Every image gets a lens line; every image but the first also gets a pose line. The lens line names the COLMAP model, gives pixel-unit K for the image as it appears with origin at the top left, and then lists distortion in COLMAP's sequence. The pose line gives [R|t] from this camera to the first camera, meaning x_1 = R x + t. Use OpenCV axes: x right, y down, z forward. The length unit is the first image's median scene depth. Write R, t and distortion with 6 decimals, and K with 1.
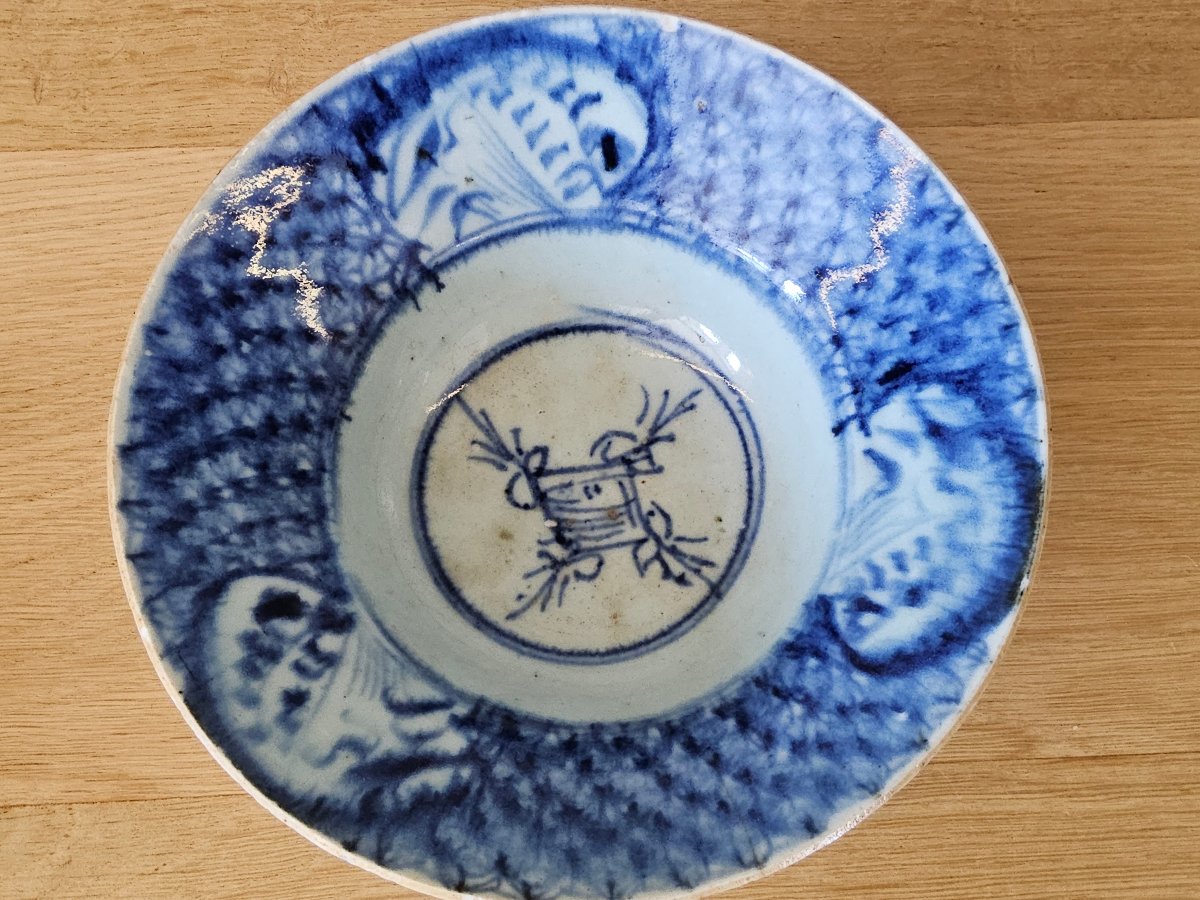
lens RADIAL K [[1747.3, 0, 618.5], [0, 1747.3, 444.0], [0, 0, 1]] dist [0.184227, -0.476252]
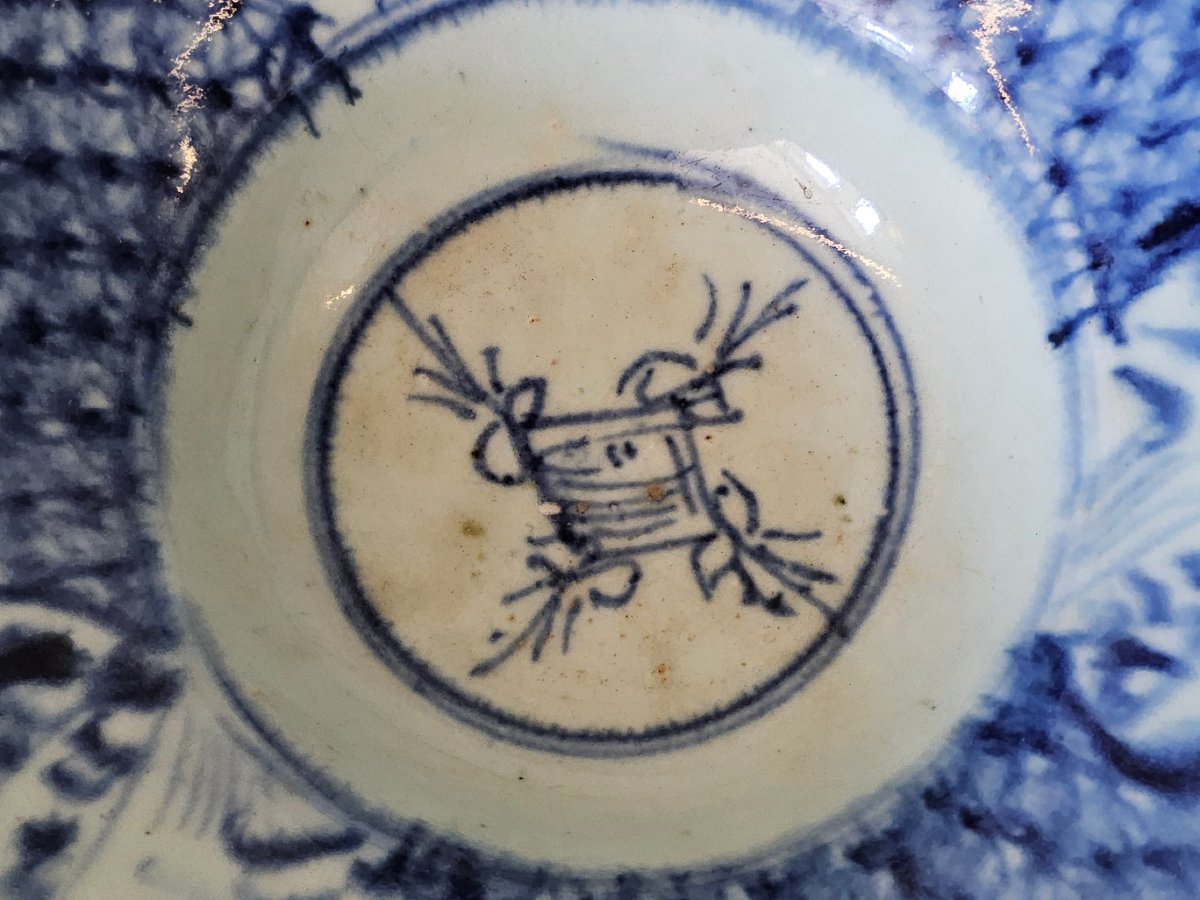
lens RADIAL K [[1747.3, 0, 618.5], [0, 1747.3, 444.0], [0, 0, 1]] dist [0.184227, -0.476252]
pose [[0.999690, -0.005283, -0.024350, -0.001649], [0.005056, 0.999943, -0.009385, 0.030773], [0.024398, 0.009259, 0.999659, 0.436419]]
